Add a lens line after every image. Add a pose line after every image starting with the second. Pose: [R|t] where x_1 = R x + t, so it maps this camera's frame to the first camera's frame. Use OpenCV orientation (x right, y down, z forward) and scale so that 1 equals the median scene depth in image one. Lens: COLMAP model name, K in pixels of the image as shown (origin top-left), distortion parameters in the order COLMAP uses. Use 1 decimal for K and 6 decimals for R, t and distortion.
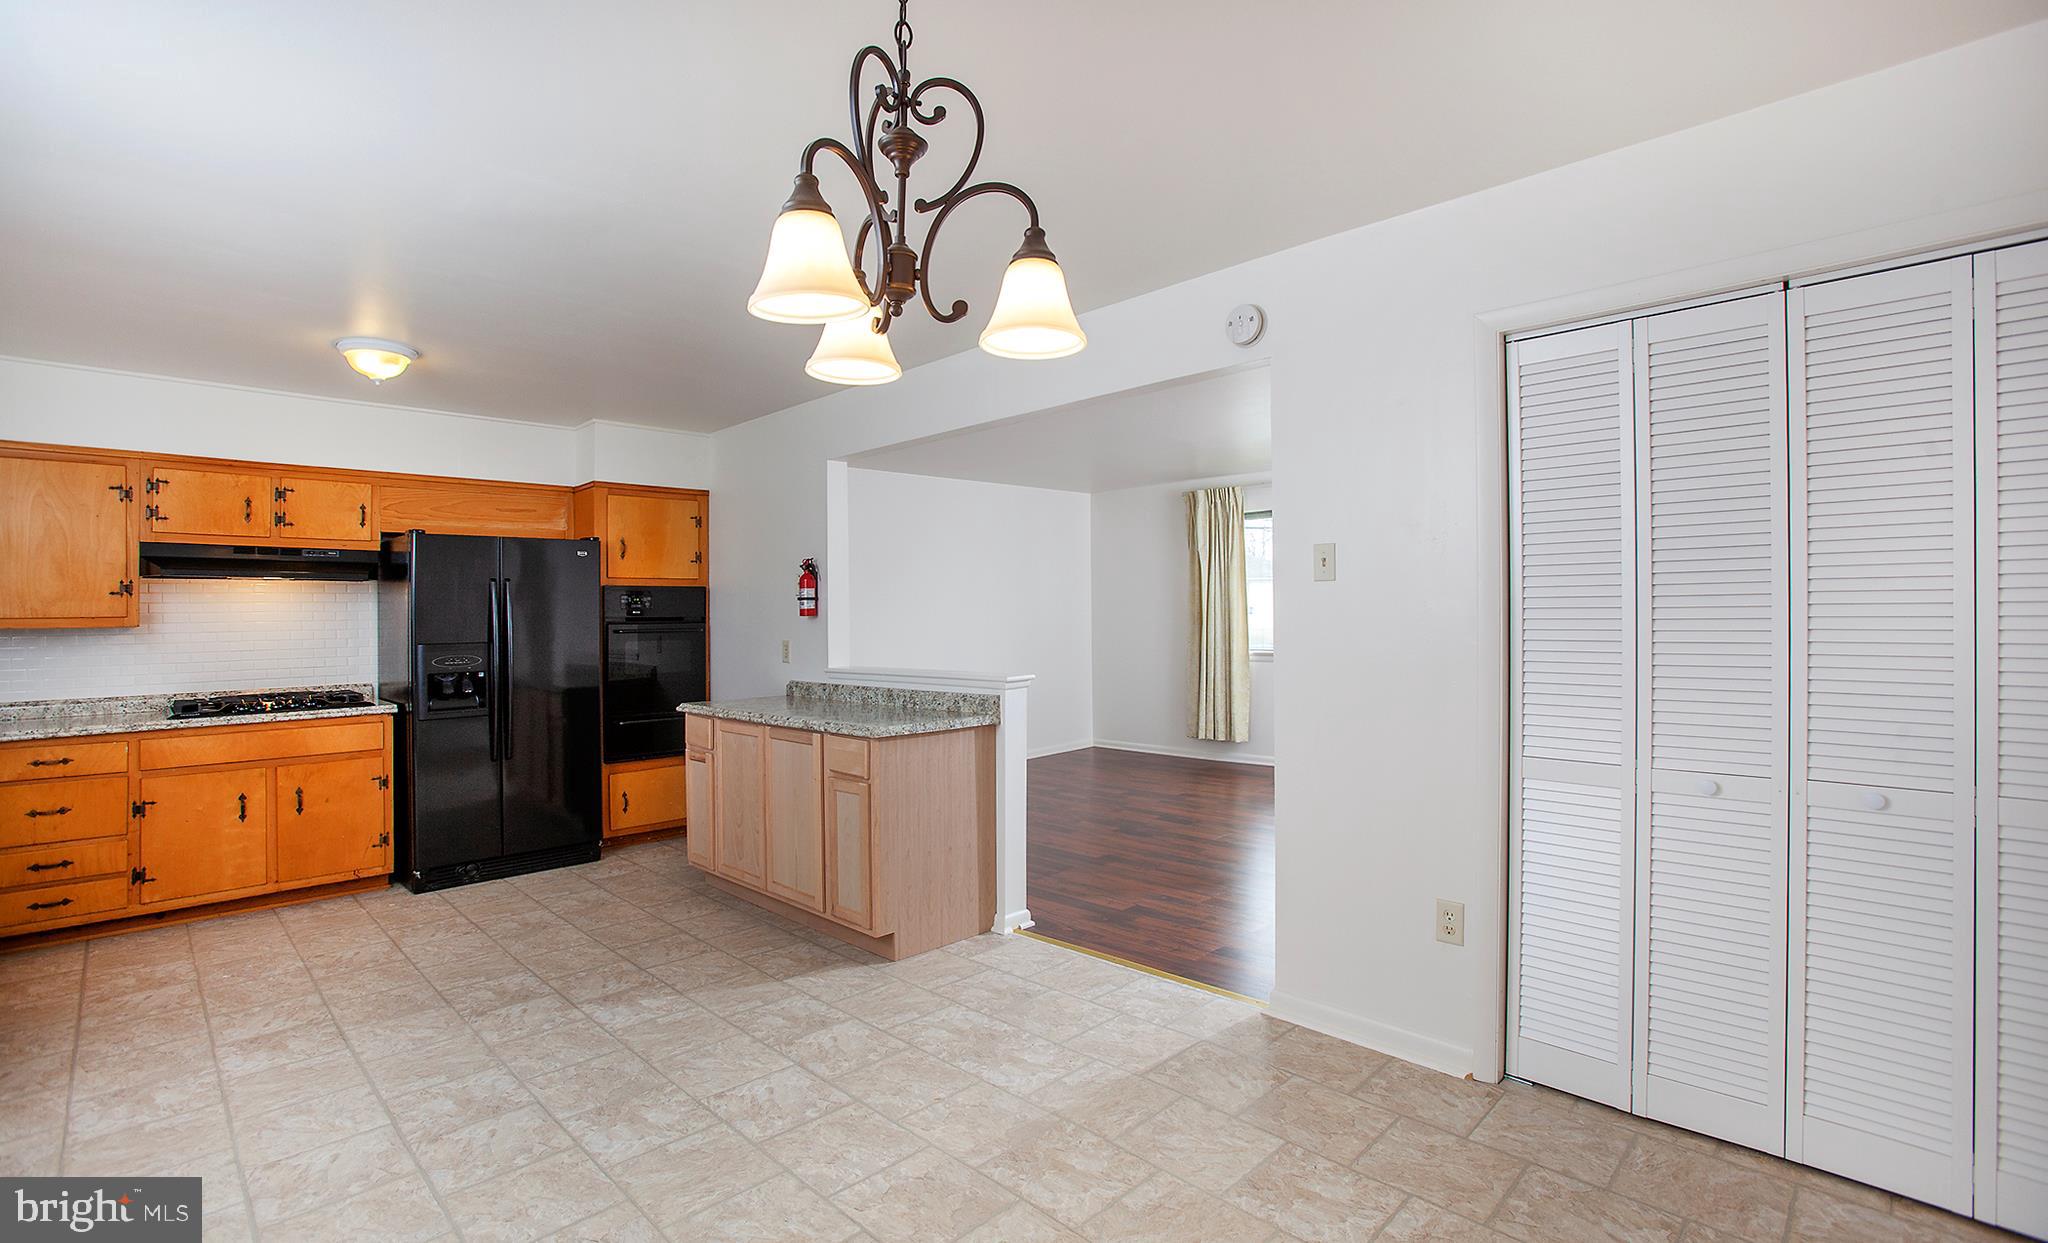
lens RADIAL K [[955.1, 0, 1022.6], [0, 955.1, 570.5], [0, 0, 1]] dist [-0.066668, 0.022127]
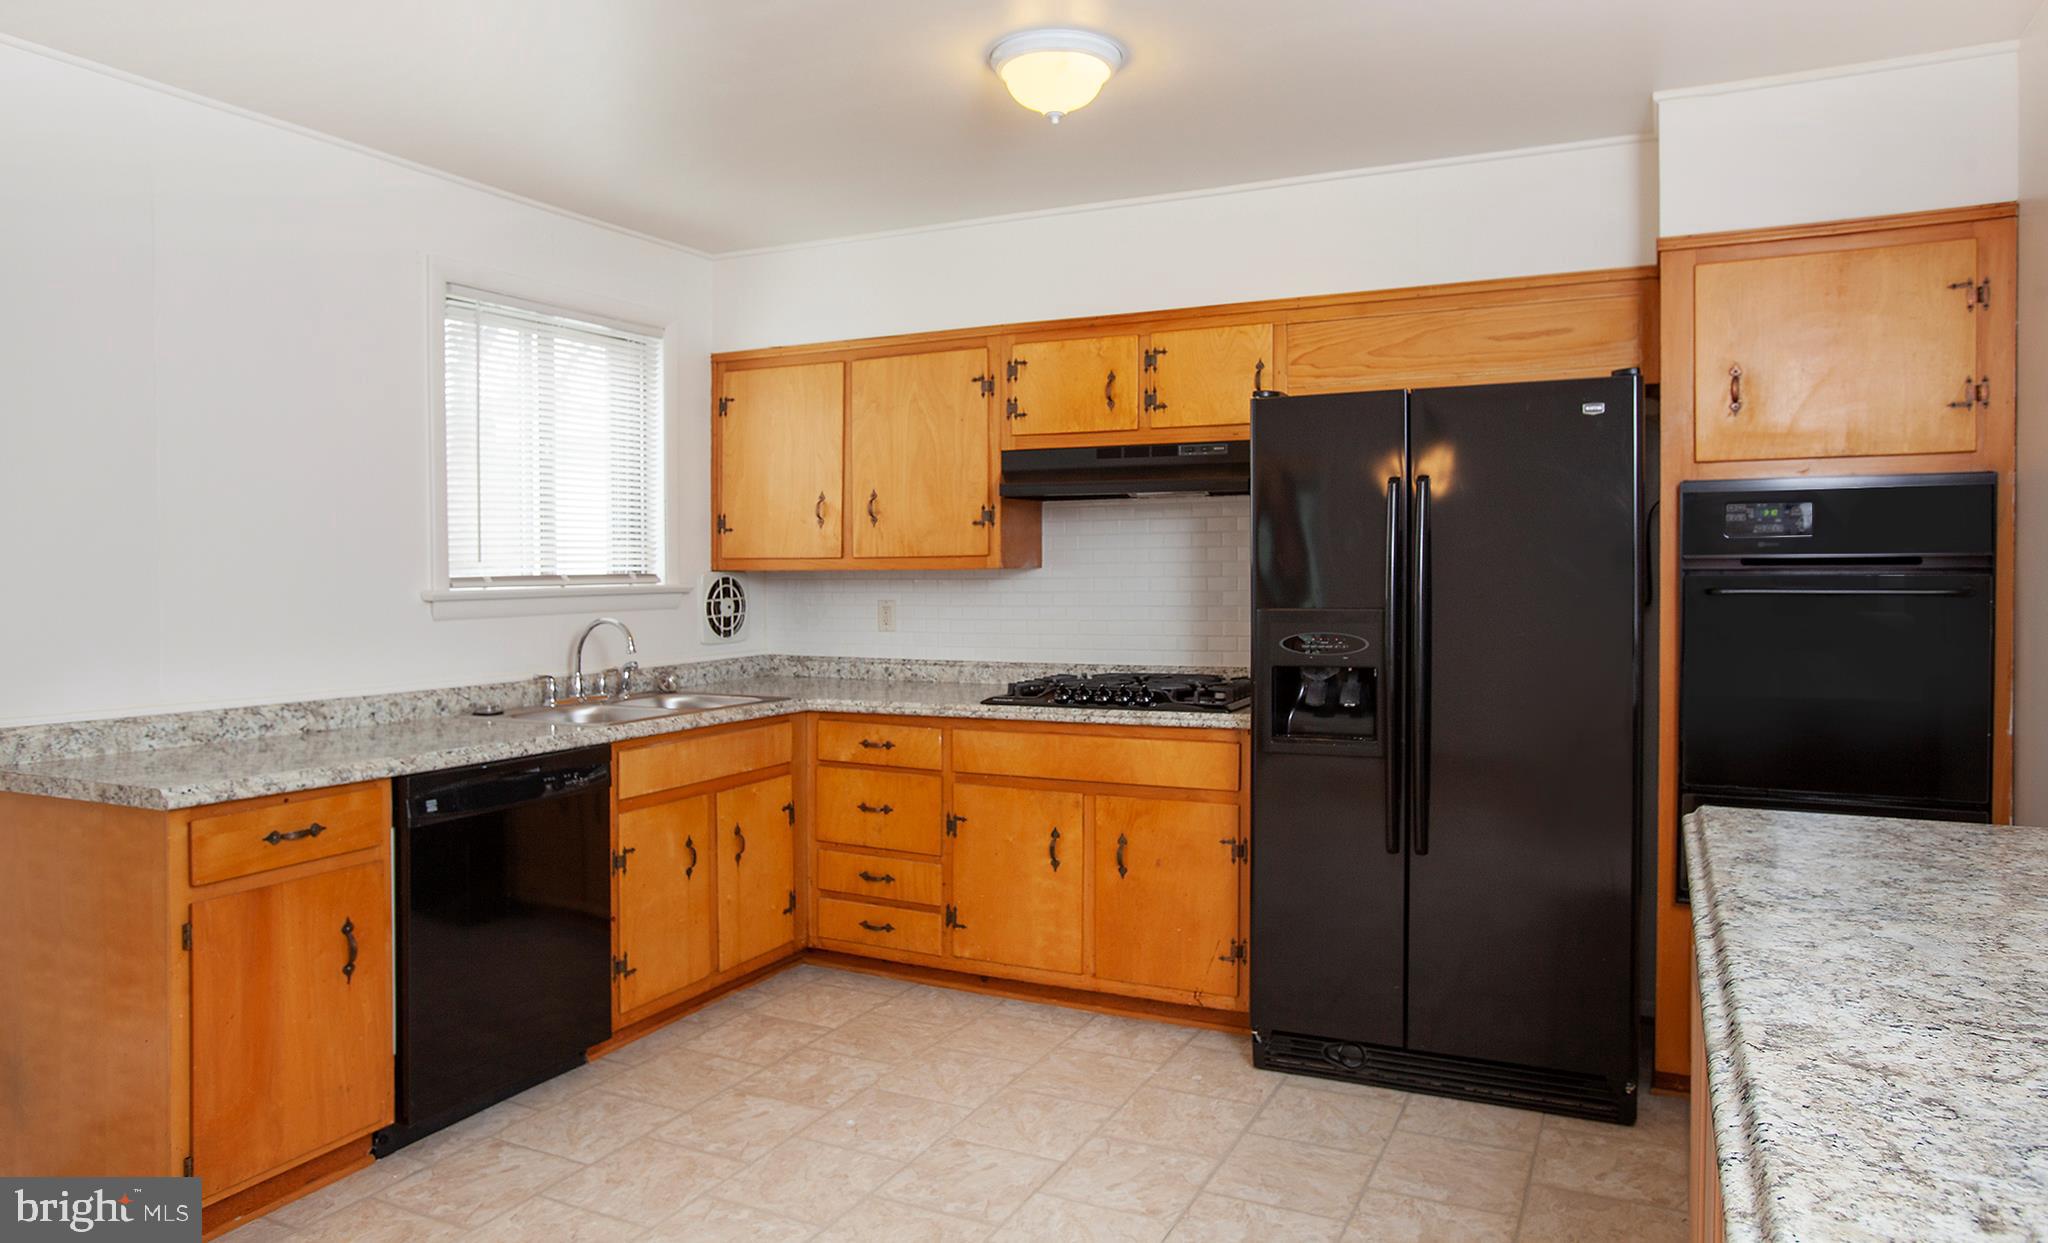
lens RADIAL K [[1293.8, 0, 1032.4], [0, 1293.8, 582.7], [0, 0, 1]] dist [-0.038870, 0.002646]
pose [[0.322220, 0.026341, -0.946298, 0.005906], [0.049149, 0.997799, 0.044510, 0.027888], [0.945388, -0.060851, 0.320216, 0.694496]]
